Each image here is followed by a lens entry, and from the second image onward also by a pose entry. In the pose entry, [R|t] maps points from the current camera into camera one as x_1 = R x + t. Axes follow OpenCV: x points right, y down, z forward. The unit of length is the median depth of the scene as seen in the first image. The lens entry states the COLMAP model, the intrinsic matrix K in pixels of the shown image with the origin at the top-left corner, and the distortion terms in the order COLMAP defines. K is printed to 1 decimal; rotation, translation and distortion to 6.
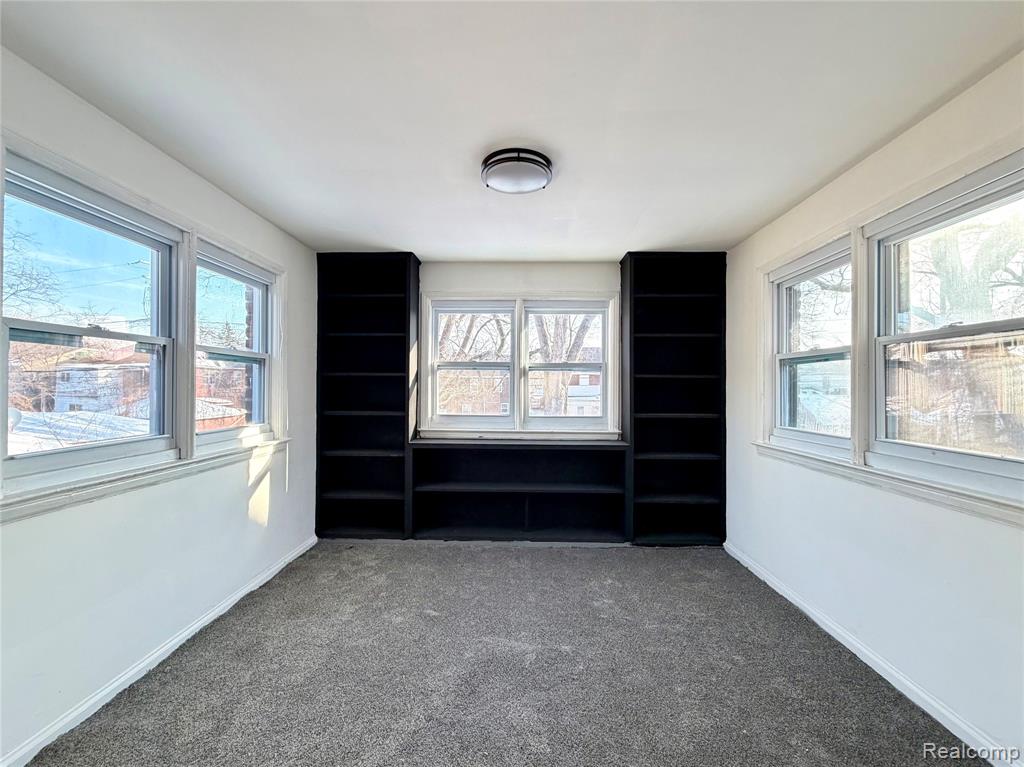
lens RADIAL K [[407.2, 0, 510.5], [0, 407.2, 383.5], [0, 0, 1]] dist [0.000629, 0.000019]
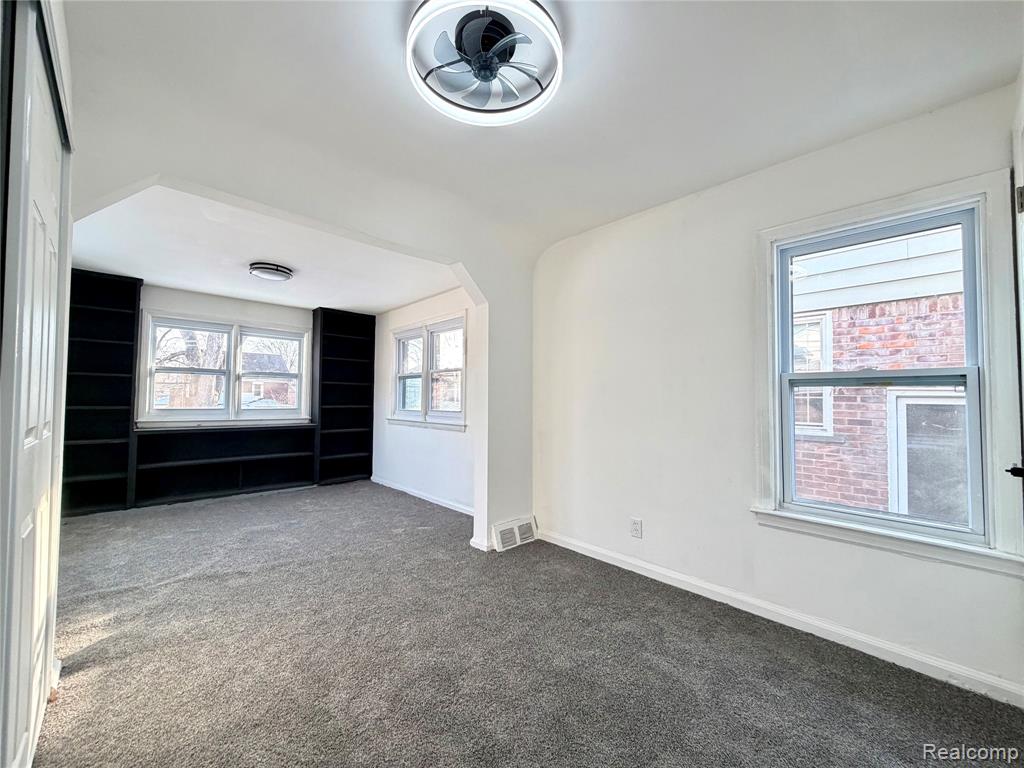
lens RADIAL K [[407.2, 0, 510.5], [0, 407.2, 384.0], [0, 0, 1]] dist [0.000629, 0.000019]
pose [[0.691814, 0.027835, 0.721539, -0.354277], [-0.011871, 0.999560, -0.027179, 0.023562], [-0.721978, 0.010238, 0.691841, -0.683705]]
